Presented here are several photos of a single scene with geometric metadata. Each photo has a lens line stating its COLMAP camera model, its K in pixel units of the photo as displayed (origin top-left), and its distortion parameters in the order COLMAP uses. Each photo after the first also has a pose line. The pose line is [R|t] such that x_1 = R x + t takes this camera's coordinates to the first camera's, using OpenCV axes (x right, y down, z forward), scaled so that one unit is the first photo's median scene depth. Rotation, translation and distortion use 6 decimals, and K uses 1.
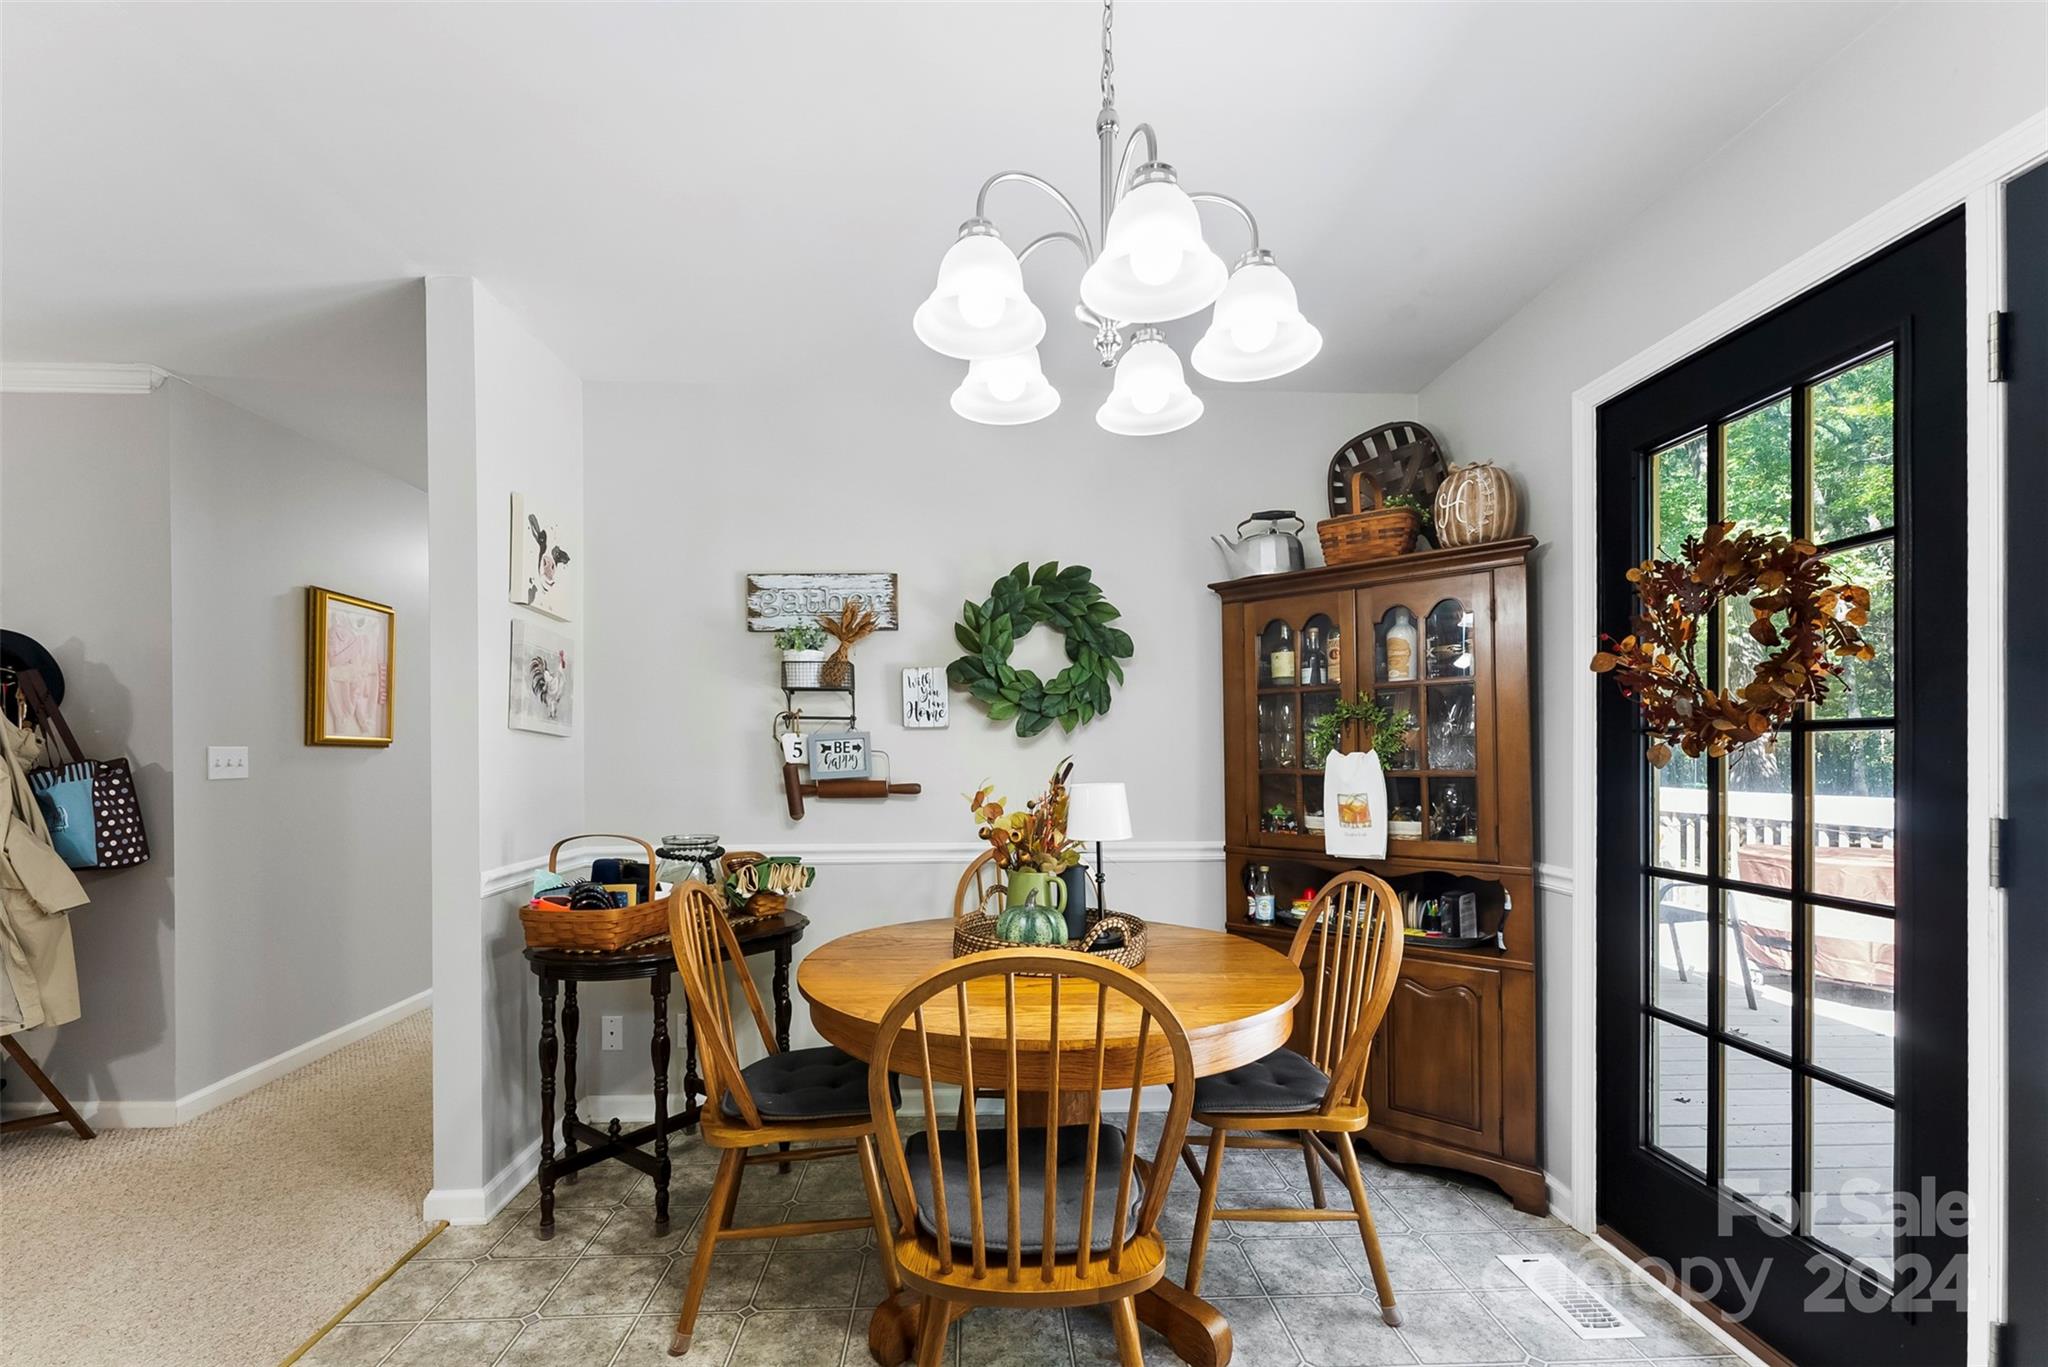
lens RADIAL K [[823.6, 0, 965.1], [0, 823.6, 756.8], [0, 0, 1]] dist [-0.002803, 0.000109]
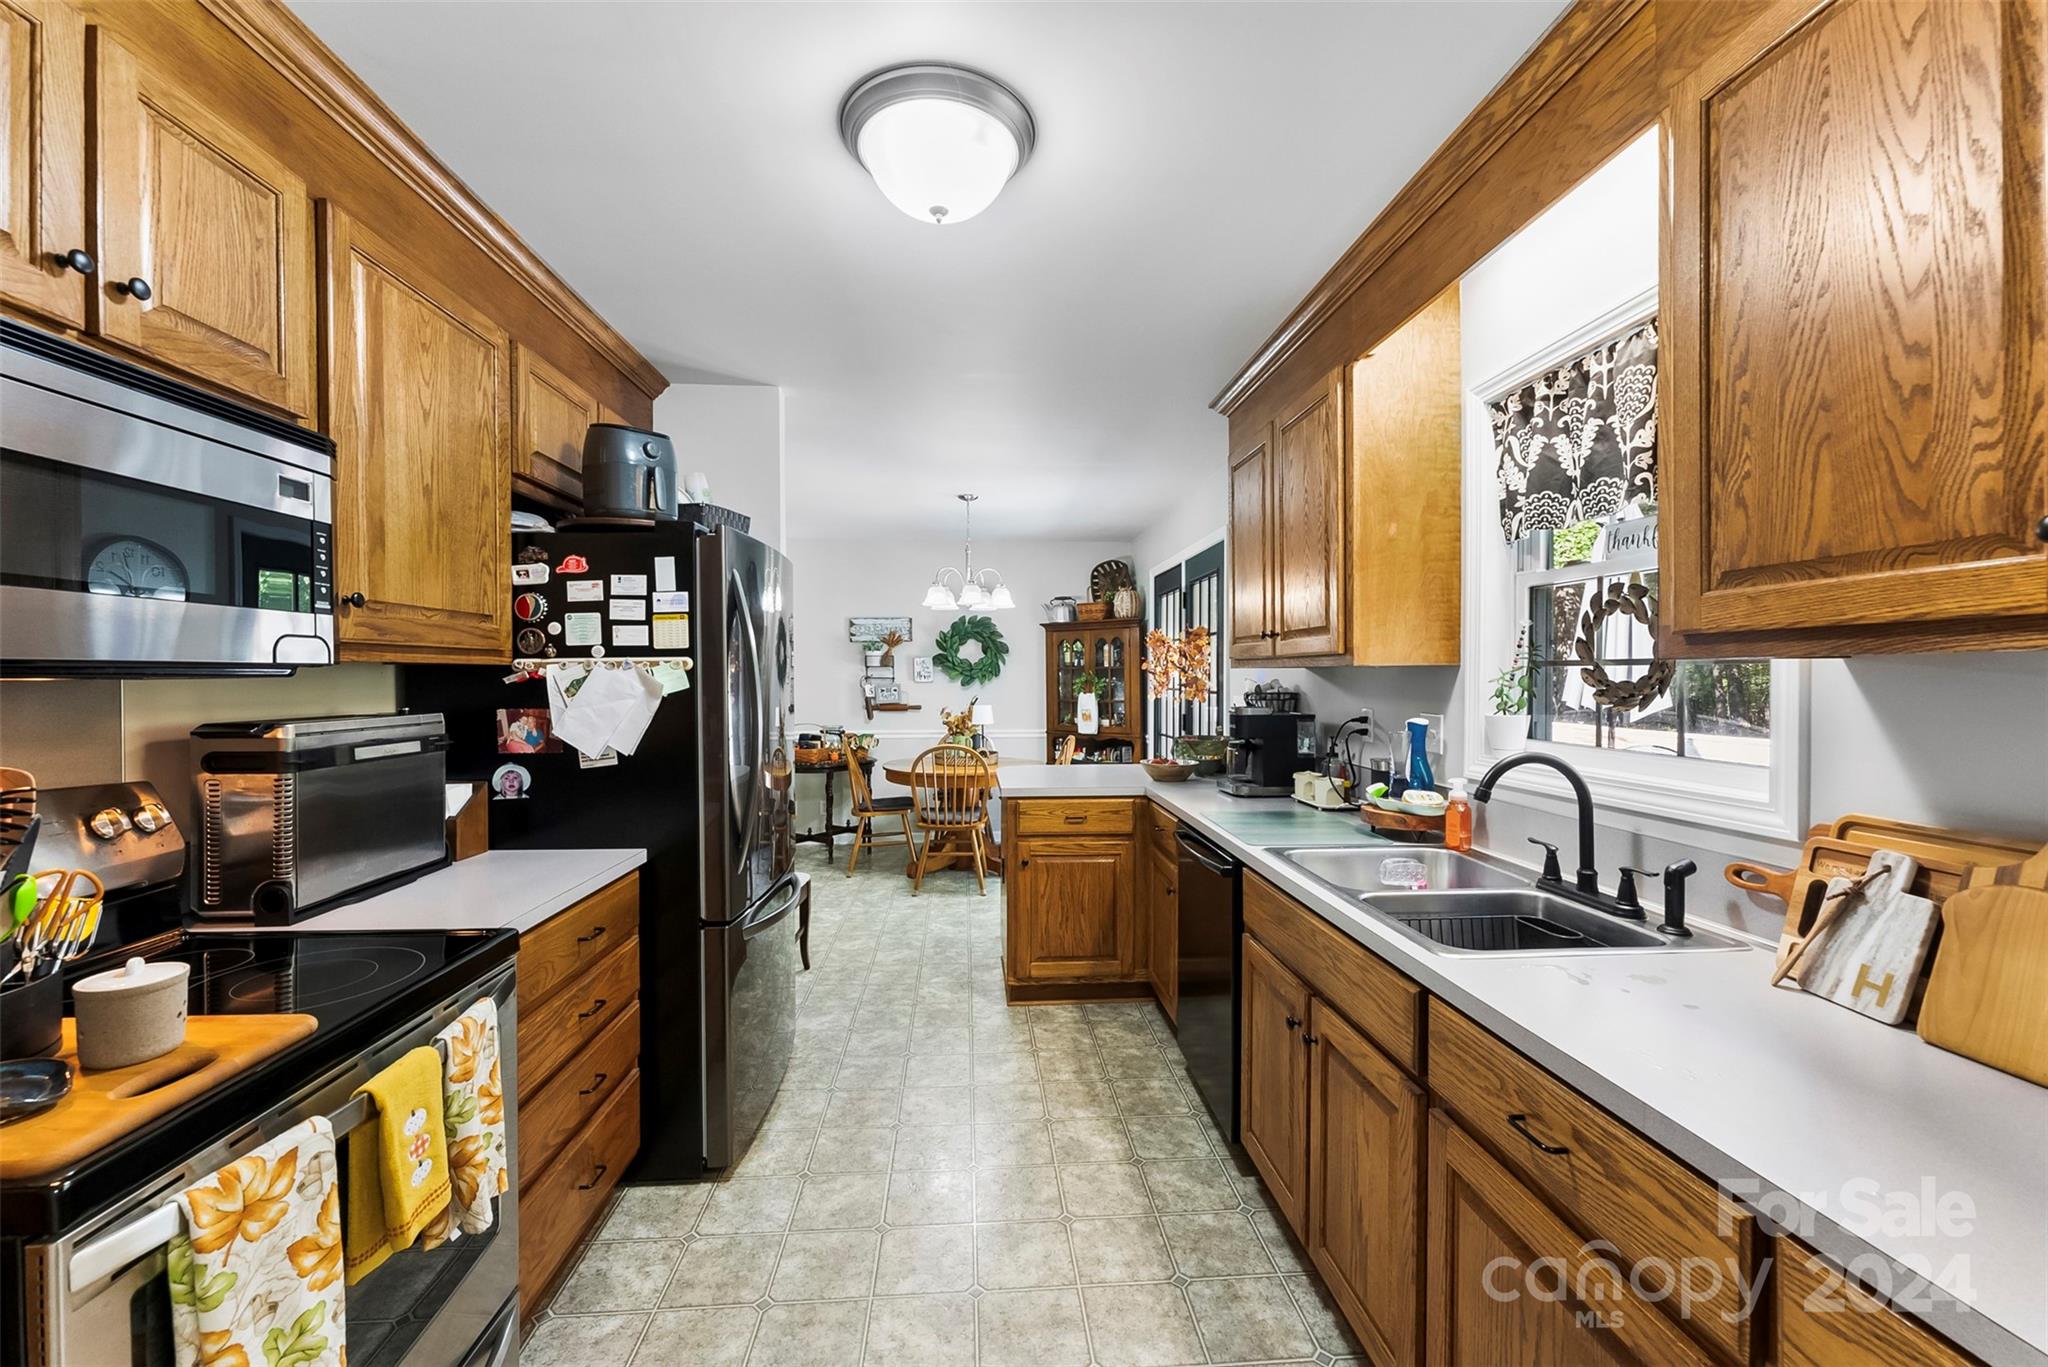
lens RADIAL K [[823.6, 0, 1022.8], [0, 823.6, 671.4], [0, 0, 1]] dist [-0.002803, 0.000109]
pose [[0.997075, 0.003551, 0.076342, 0.059363], [-0.003370, 0.999991, -0.002497, -0.062532], [-0.076350, 0.002232, 0.997079, -1.473684]]
